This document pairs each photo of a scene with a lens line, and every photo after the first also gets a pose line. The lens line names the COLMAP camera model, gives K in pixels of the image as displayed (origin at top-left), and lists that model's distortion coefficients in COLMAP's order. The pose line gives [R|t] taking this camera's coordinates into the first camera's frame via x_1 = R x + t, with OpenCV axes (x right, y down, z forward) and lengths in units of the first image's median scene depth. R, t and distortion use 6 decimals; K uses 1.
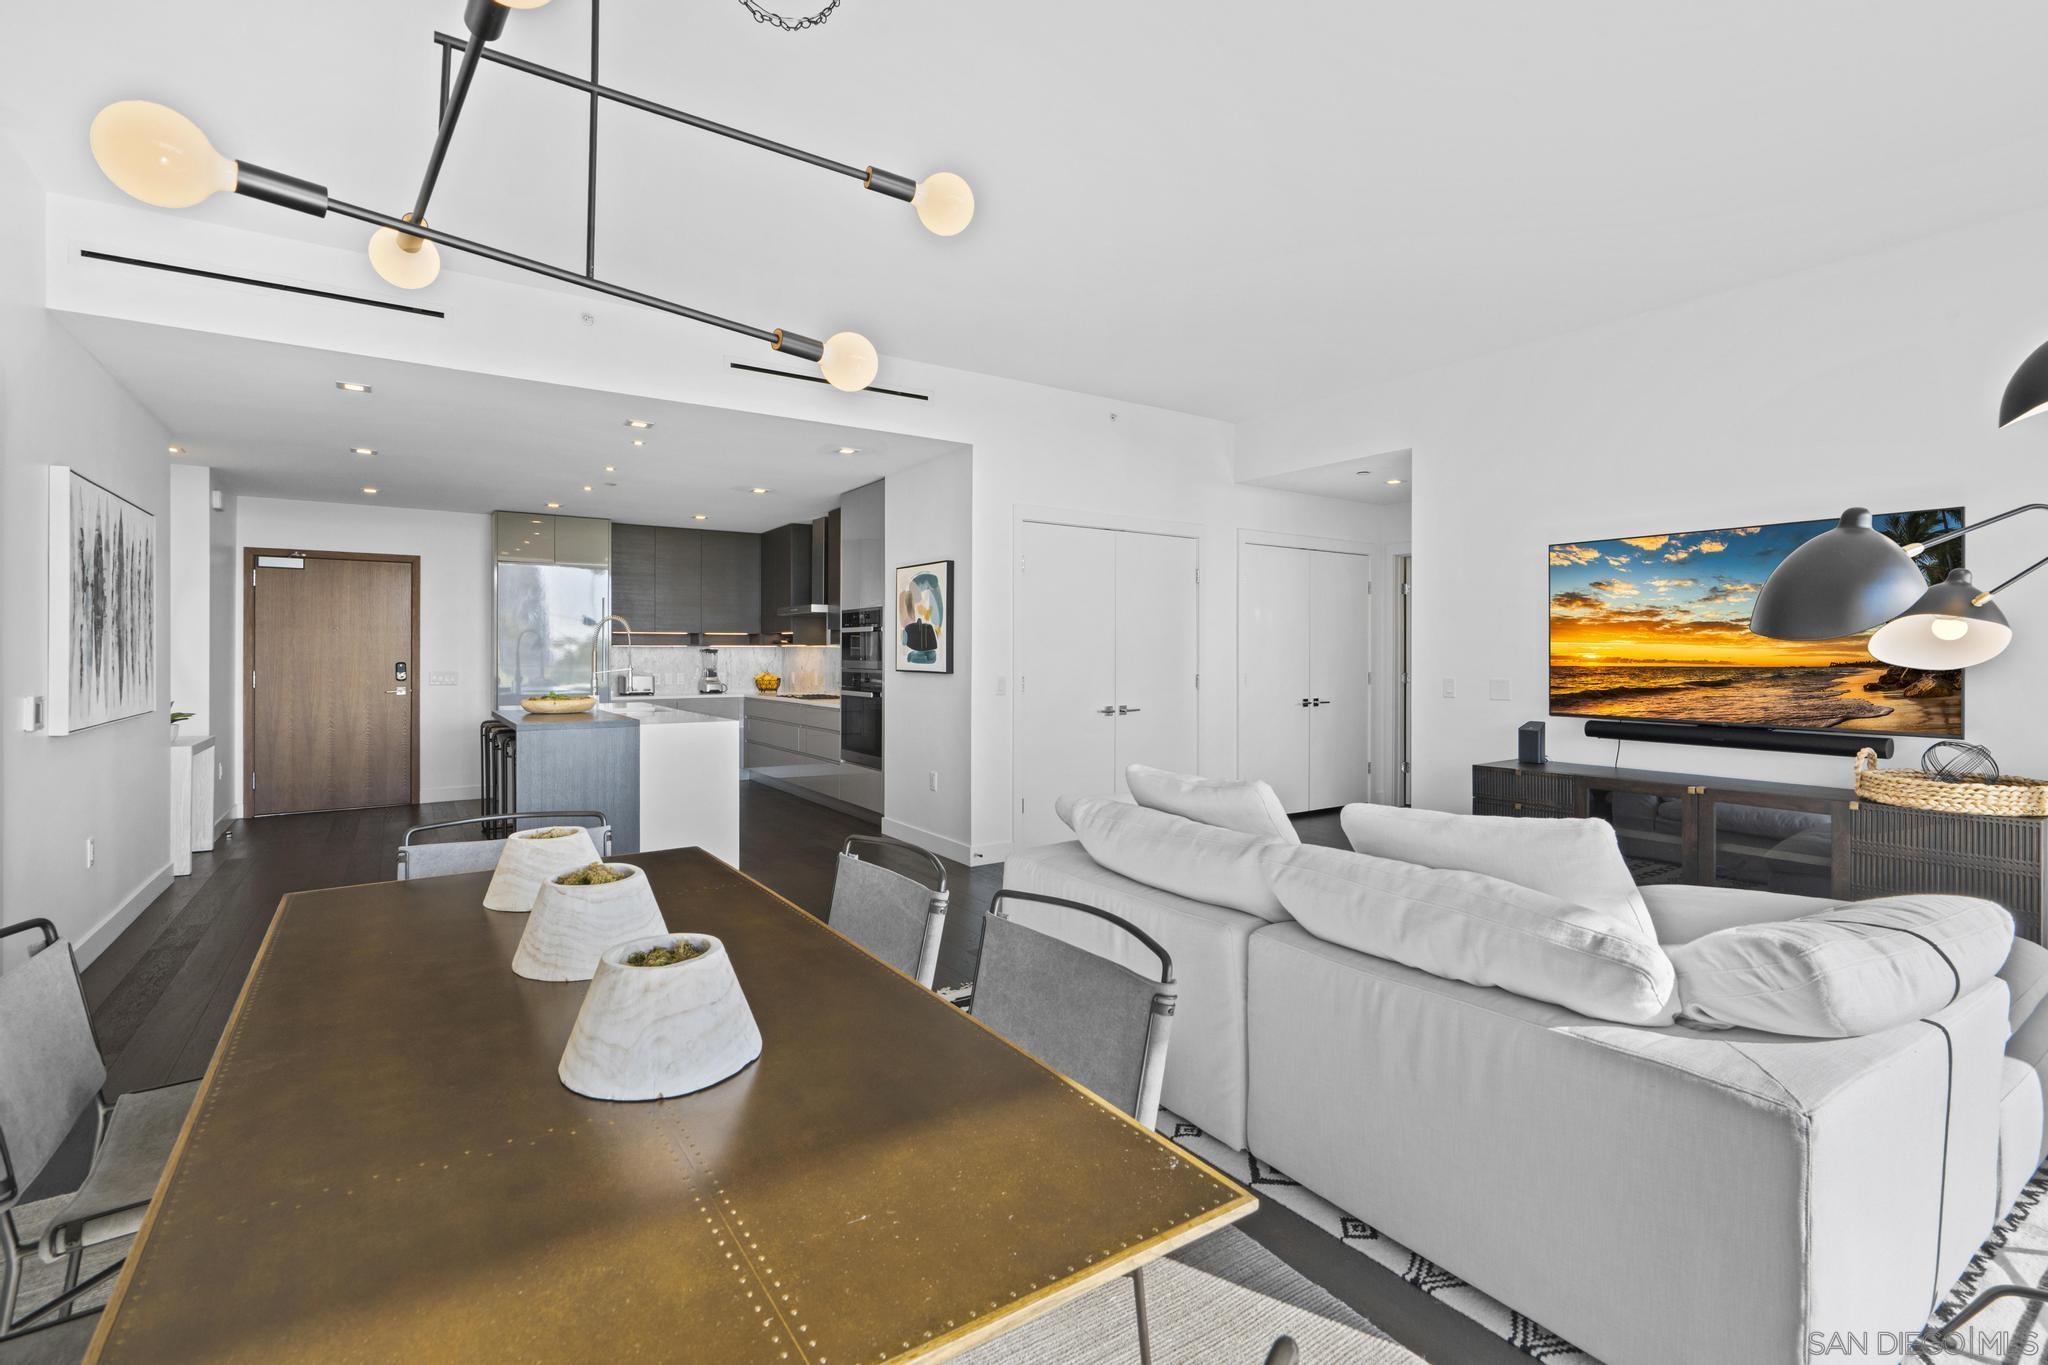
lens RADIAL K [[929.5, 0, 1019.8], [0, 929.5, 671.5], [0, 0, 1]] dist [-0.009931, 0.001547]
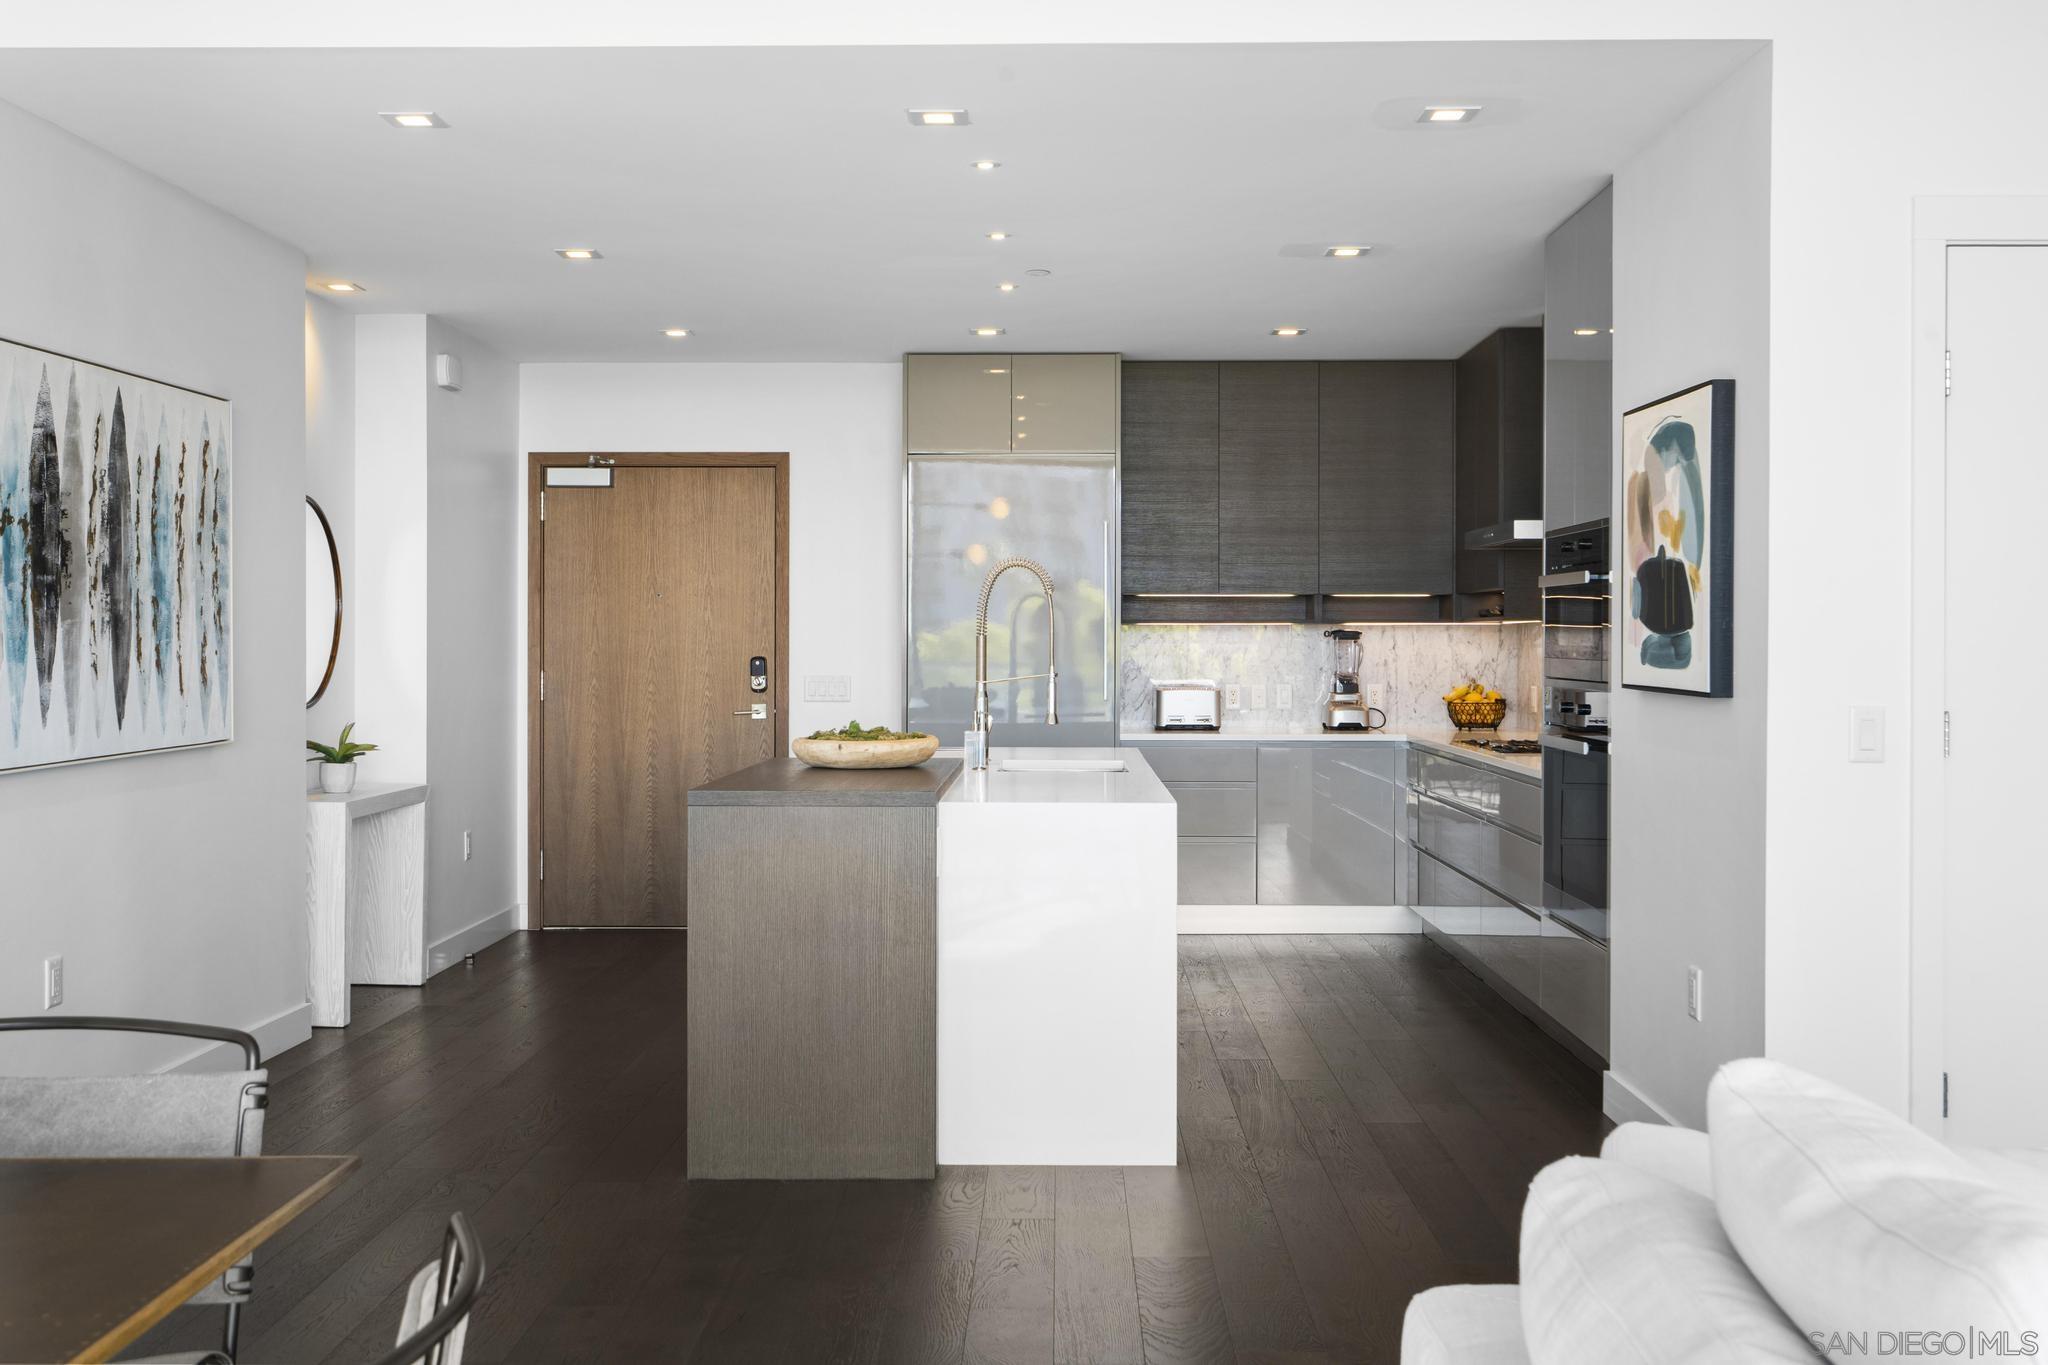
lens RADIAL K [[1993.8, 0, 1022.1], [0, 1993.8, 680.8], [0, 0, 1]] dist [-0.006319, 0.000000]
pose [[0.815107, 0.012062, -0.579185, 0.117920], [-0.011570, 0.999923, 0.004541, -0.003620], [0.579195, 0.003000, 0.815184, 0.177521]]
